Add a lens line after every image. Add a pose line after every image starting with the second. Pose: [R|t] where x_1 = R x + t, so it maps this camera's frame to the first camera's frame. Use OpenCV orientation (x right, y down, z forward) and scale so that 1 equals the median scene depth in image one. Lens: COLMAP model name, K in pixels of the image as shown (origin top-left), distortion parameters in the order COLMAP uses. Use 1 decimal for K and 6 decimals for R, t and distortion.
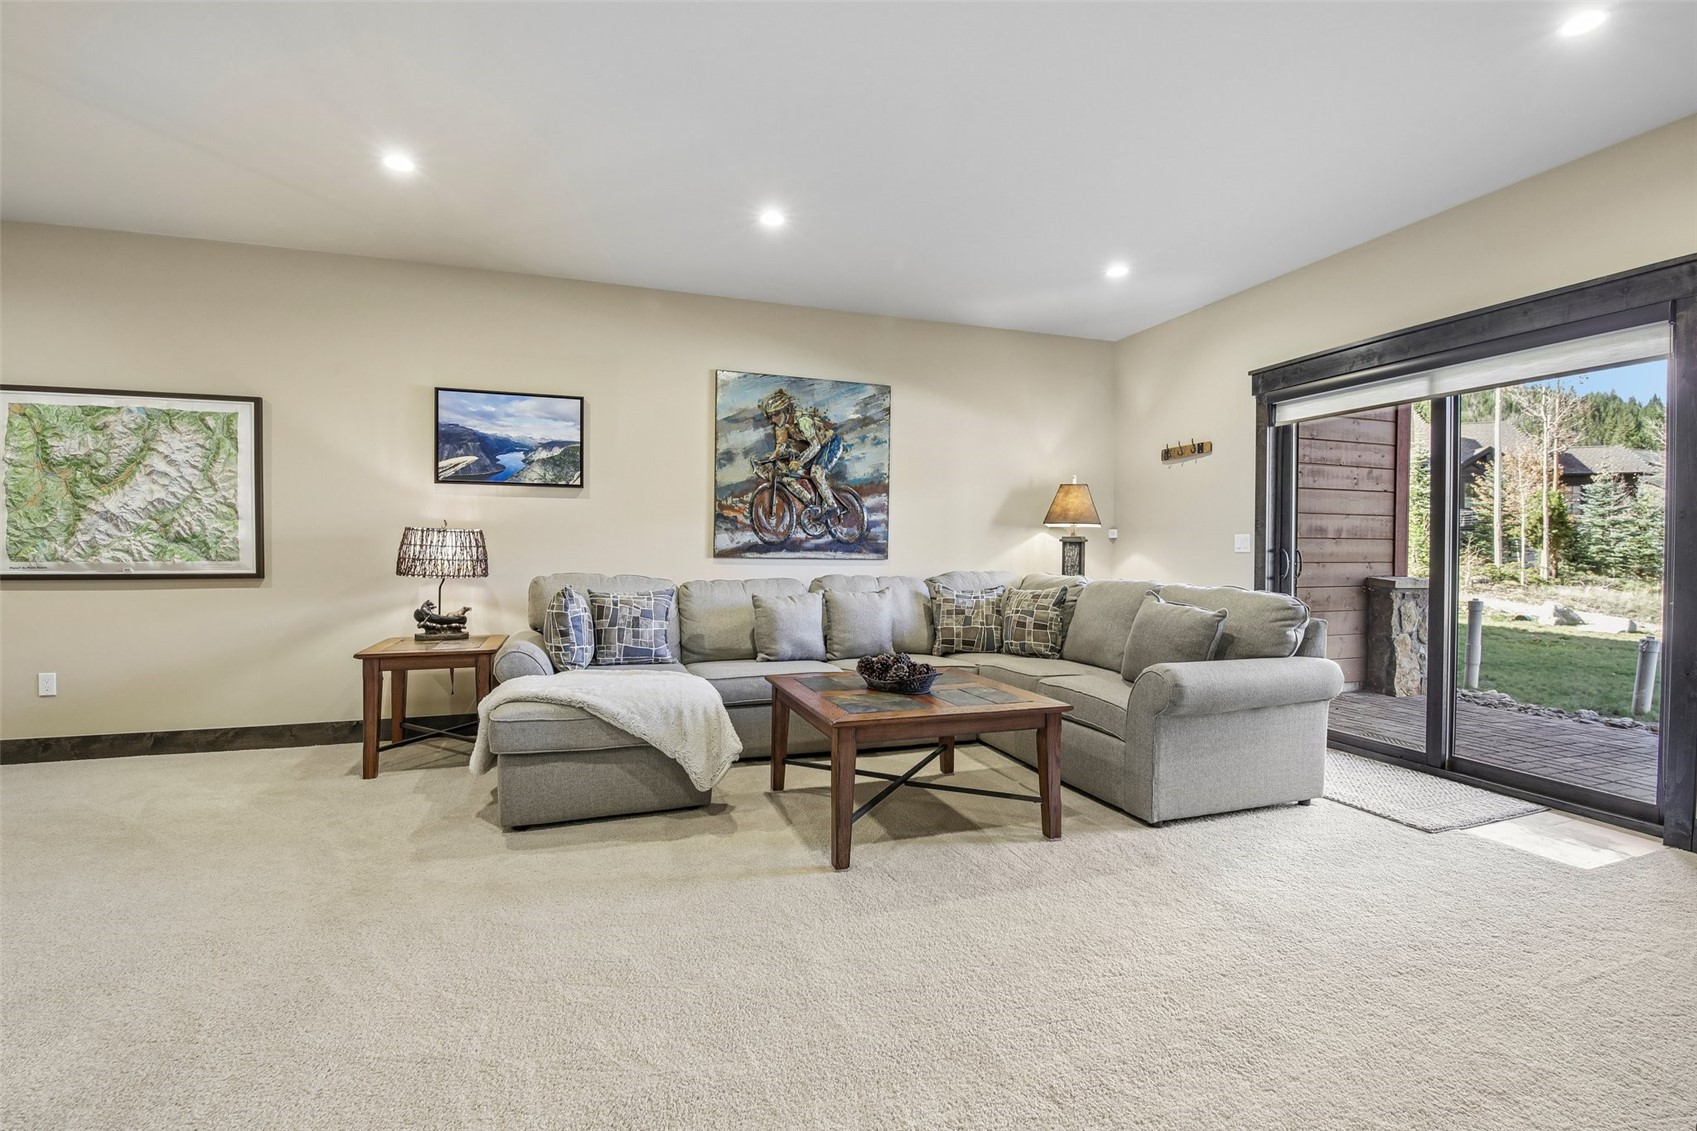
lens RADIAL K [[740.4, 0, 843.0], [0, 740.4, 562.8], [0, 0, 1]] dist [-0.001241, -0.010398]
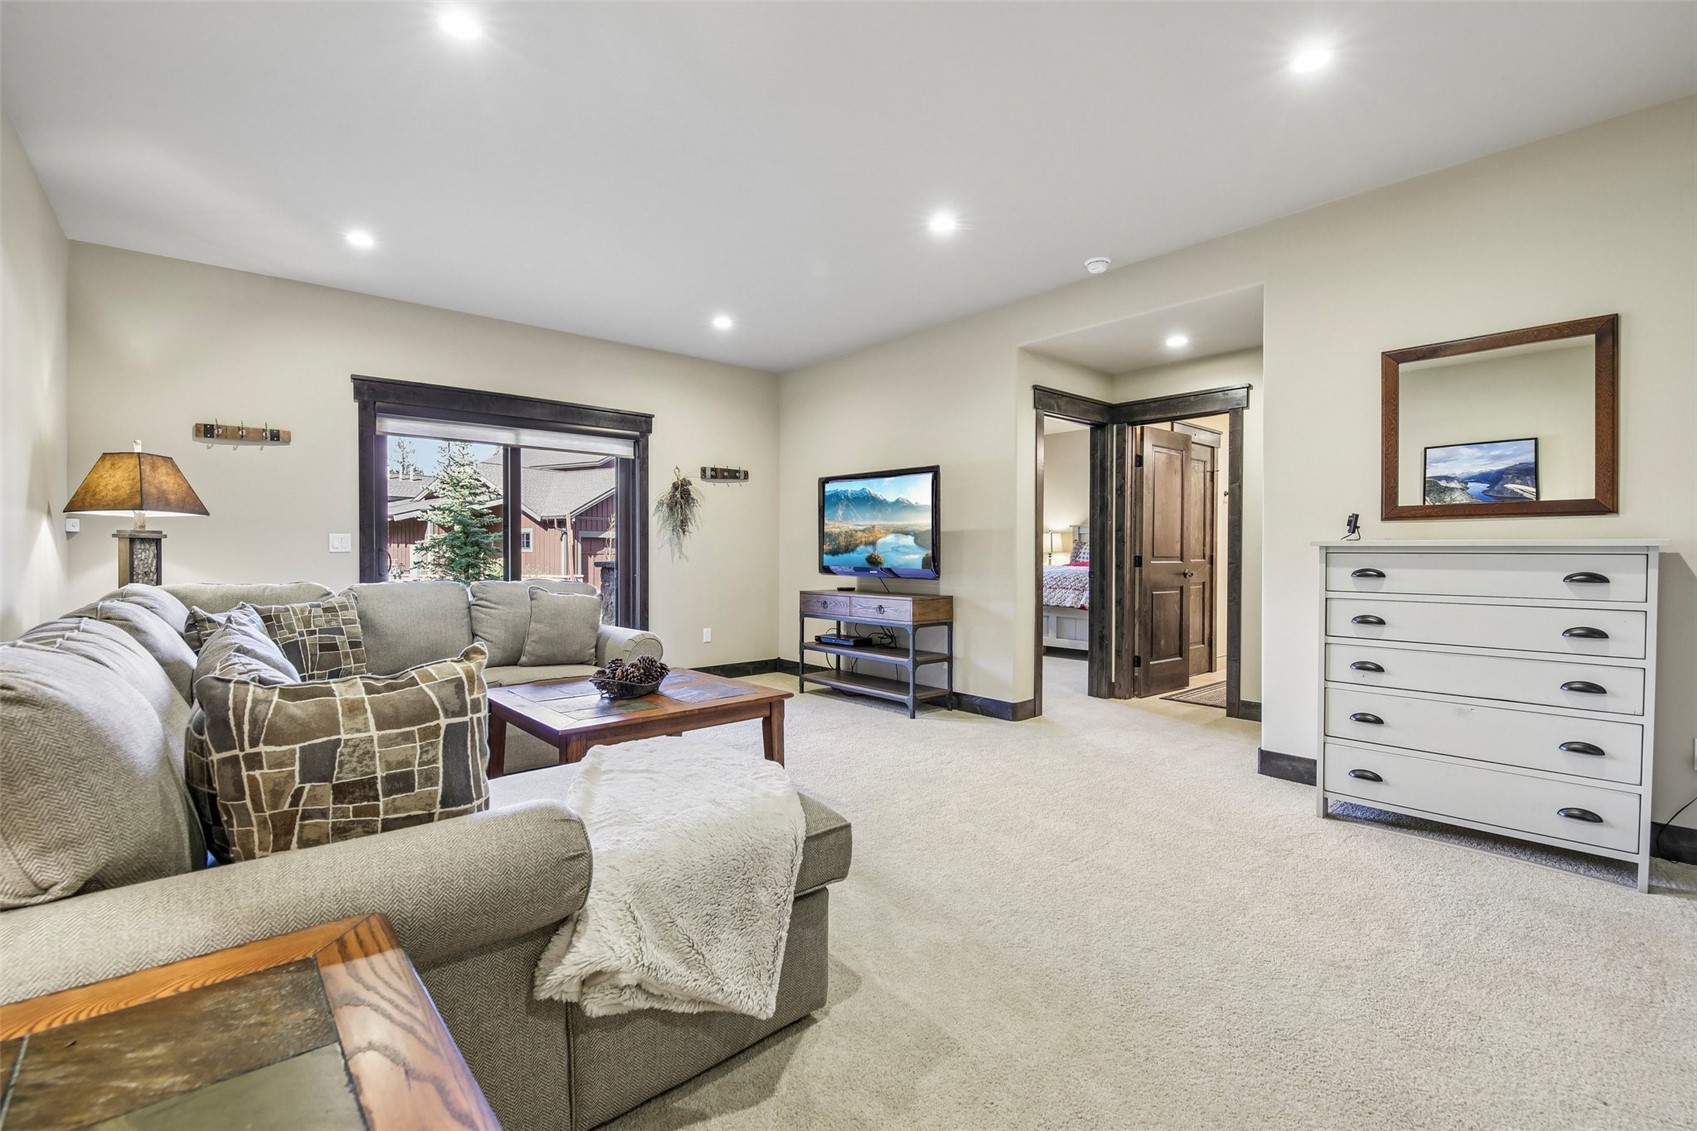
lens RADIAL K [[740.4, 0, 843.0], [0, 740.4, 562.8], [0, 0, 1]] dist [-0.001241, -0.010398]
pose [[-0.376958, -0.017400, 0.926067, -0.584029], [0.012111, 0.999645, 0.023713, -0.014358], [-0.926151, 0.020154, -0.376613, 0.686203]]
